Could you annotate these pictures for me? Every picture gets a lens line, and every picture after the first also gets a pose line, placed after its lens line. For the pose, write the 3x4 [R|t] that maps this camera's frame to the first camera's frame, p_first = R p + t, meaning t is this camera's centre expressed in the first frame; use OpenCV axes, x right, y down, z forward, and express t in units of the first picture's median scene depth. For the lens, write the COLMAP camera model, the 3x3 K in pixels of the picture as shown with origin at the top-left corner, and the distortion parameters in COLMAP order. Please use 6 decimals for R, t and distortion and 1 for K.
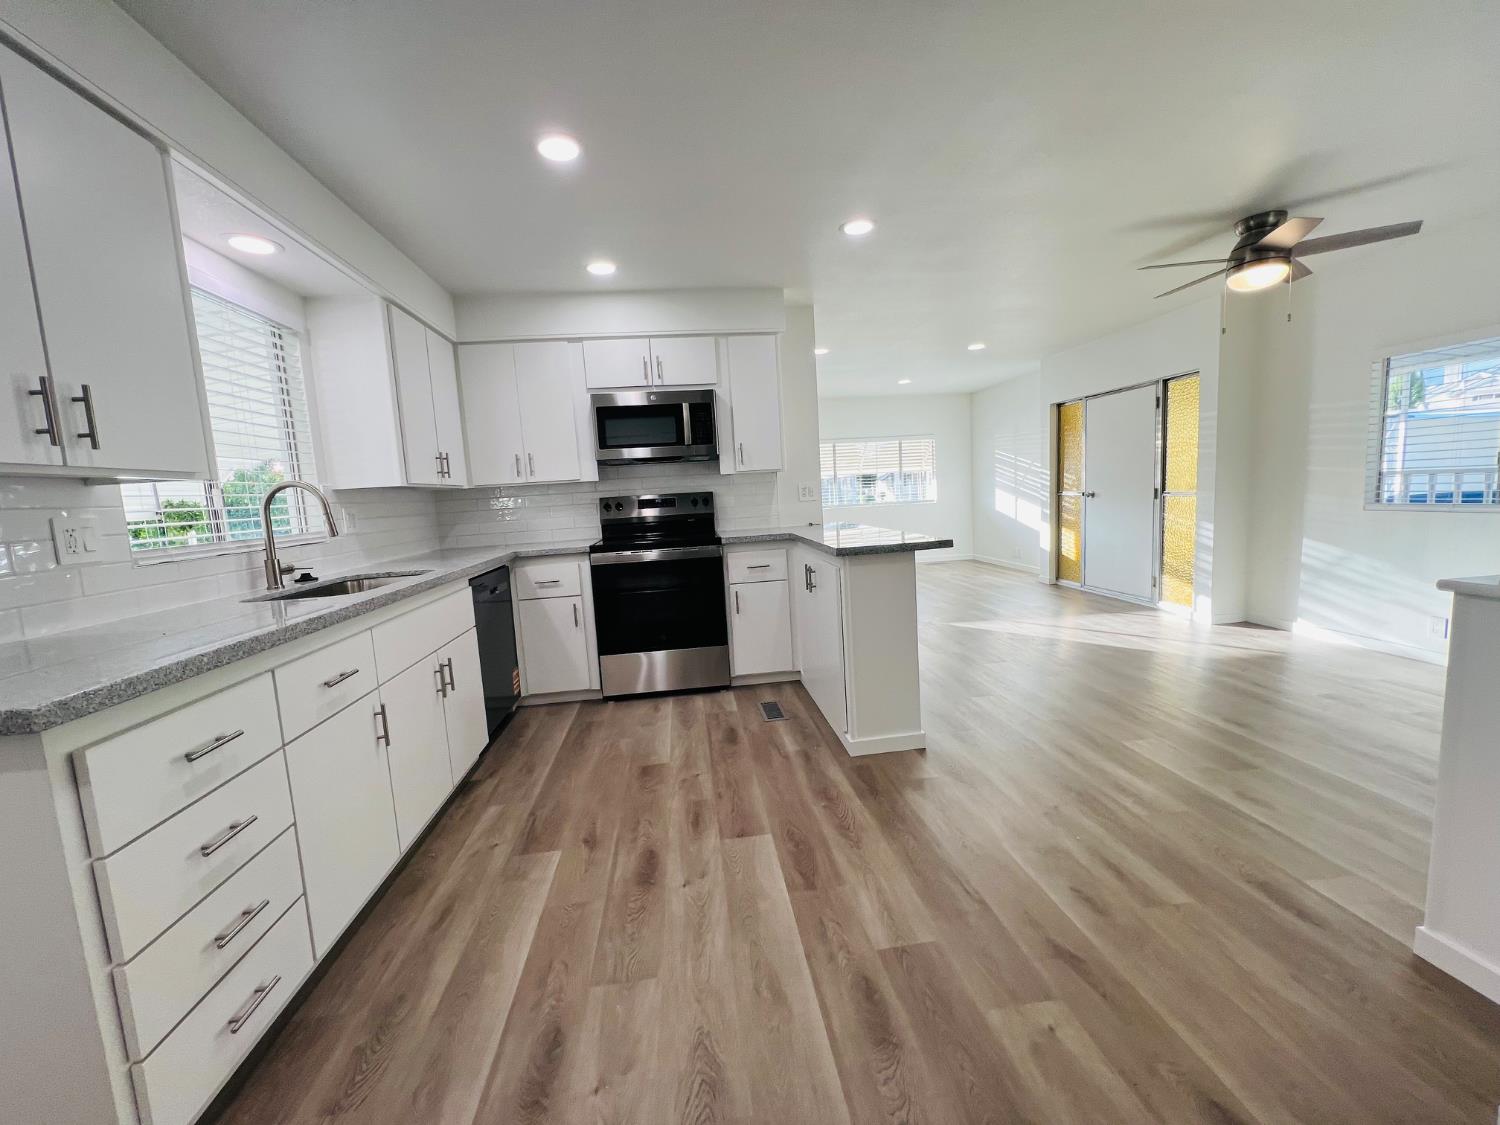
lens RADIAL K [[597.2, 0, 745.9], [0, 597.2, 557.7], [0, 0, 1]] dist [0.000434, 0.000291]
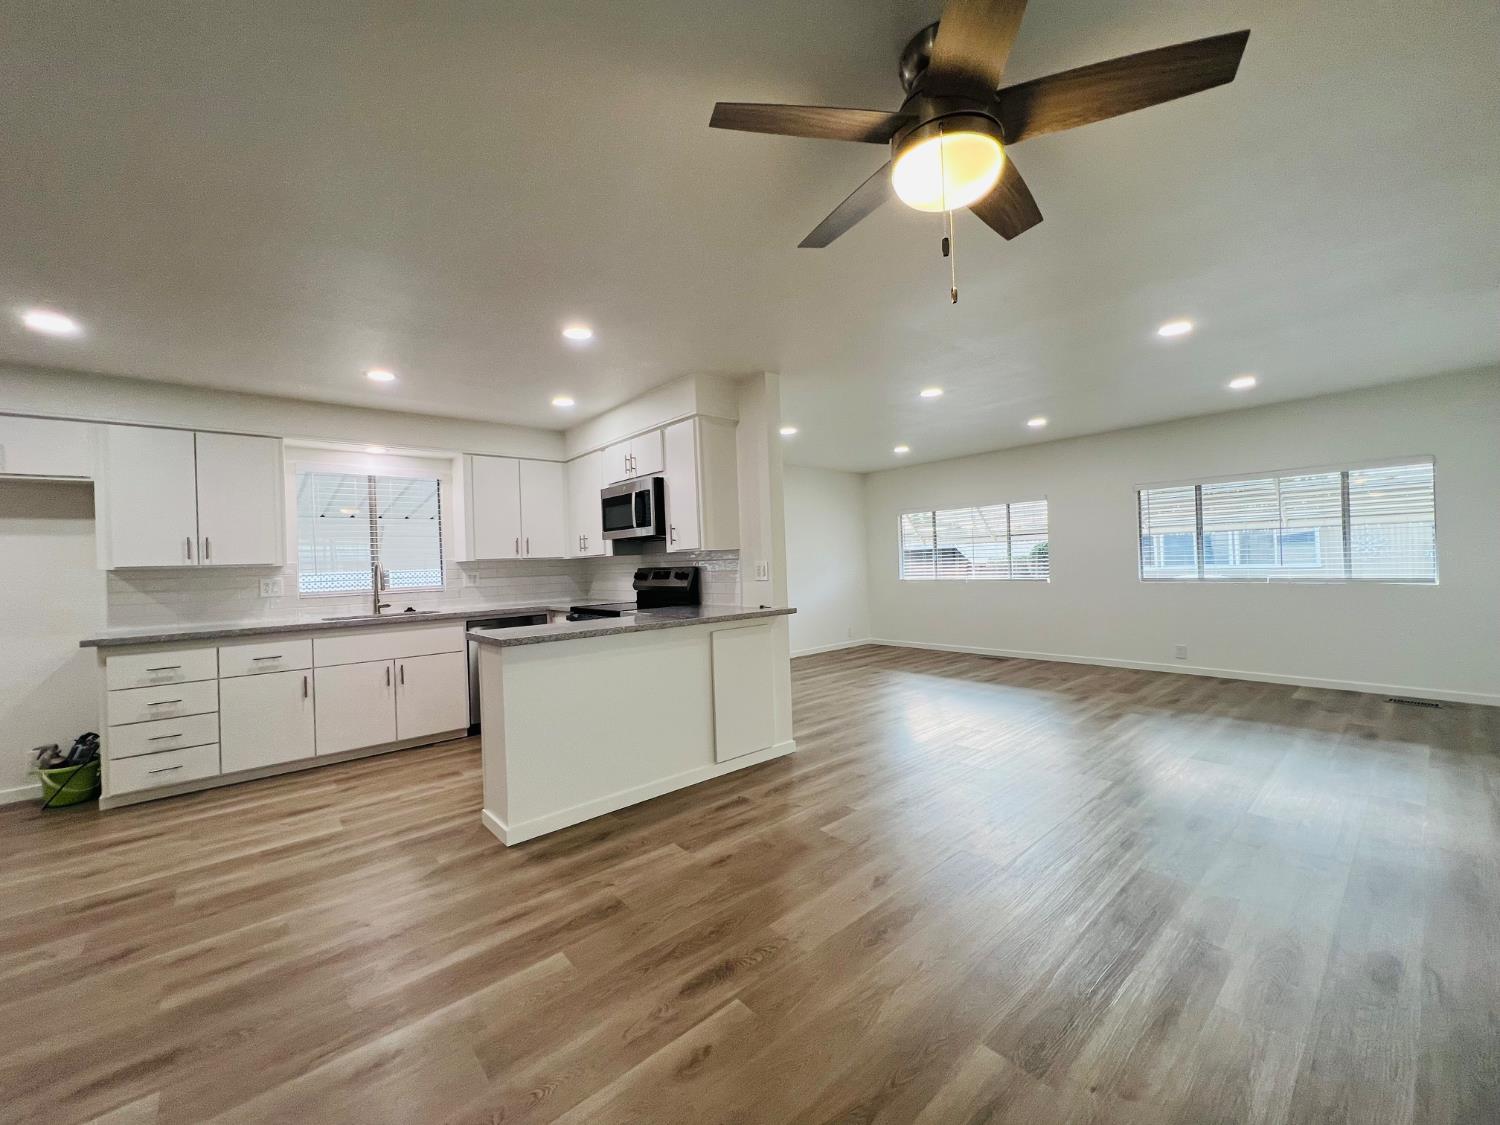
lens RADIAL K [[597.2, 0, 745.7], [0, 597.2, 561.5], [0, 0, 1]] dist [0.000434, 0.000291]
pose [[0.564348, 0.038991, -0.824616, 1.583993], [-0.089327, 0.995903, -0.014044, -0.208680], [0.820690, 0.081586, 0.565519, 0.869719]]
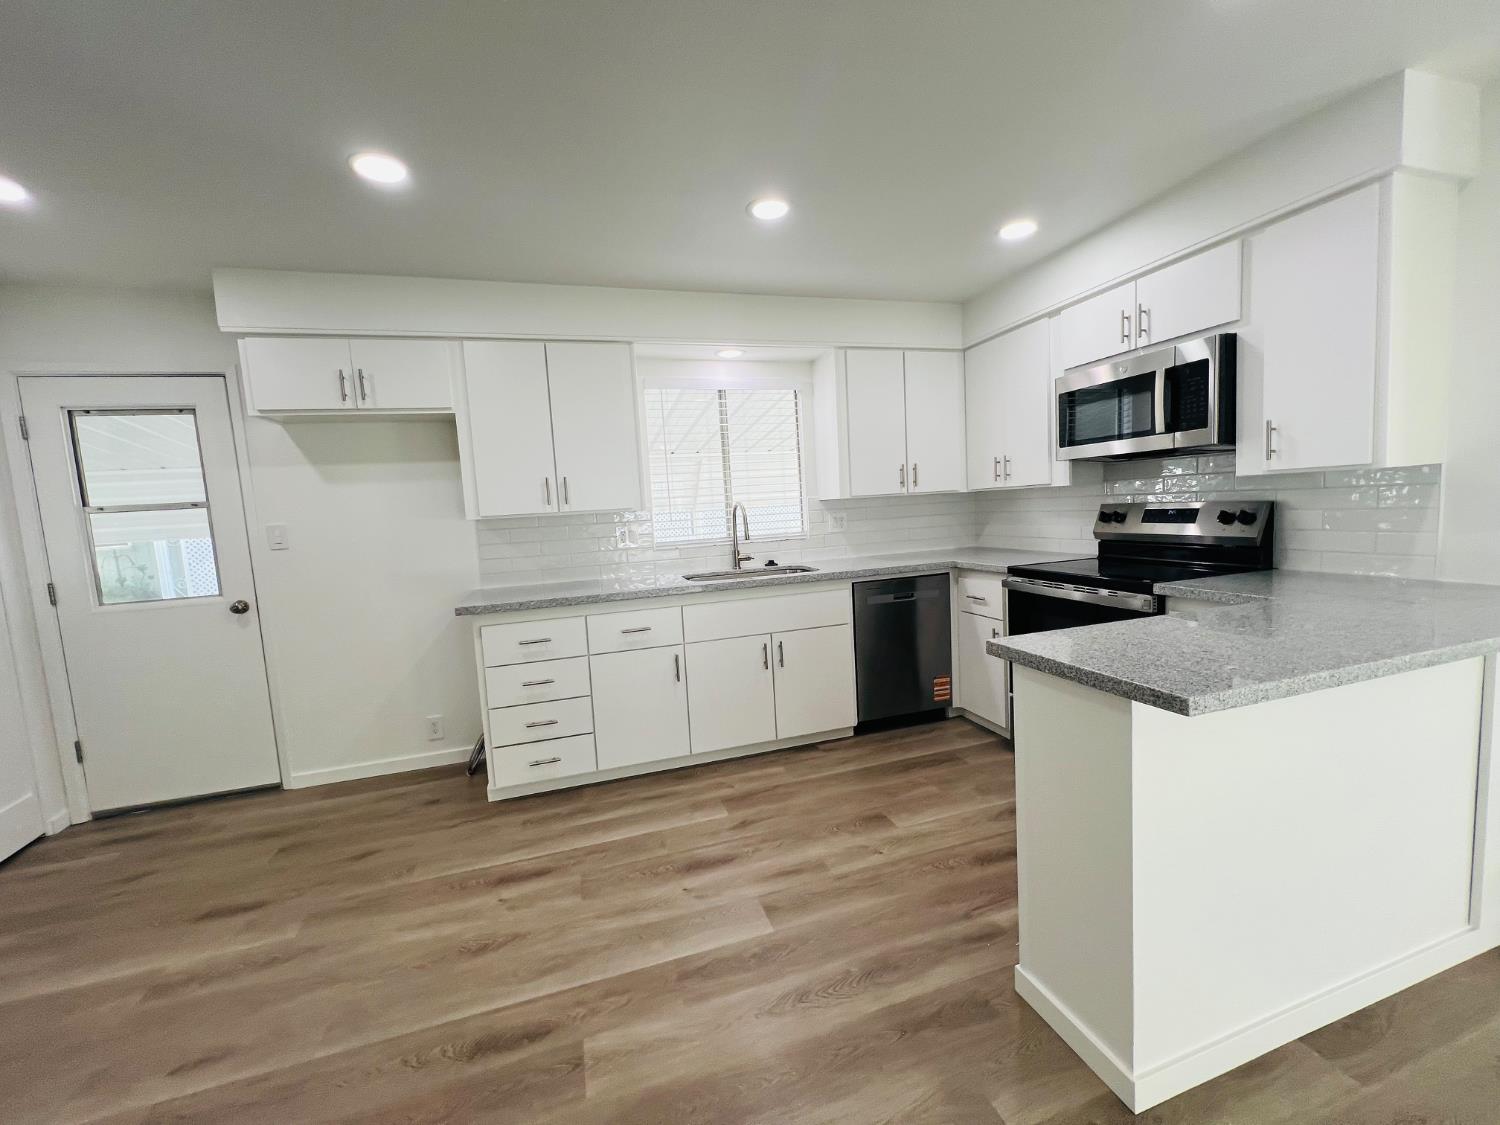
lens RADIAL K [[597.2, 0, 749.4], [0, 597.2, 560.9], [0, 0, 1]] dist [0.000434, 0.000291]
pose [[0.194501, 0.139830, -0.970885, 0.760855], [-0.062445, 0.989545, 0.130007, -0.178551], [0.978913, 0.035341, 0.201199, 0.715263]]
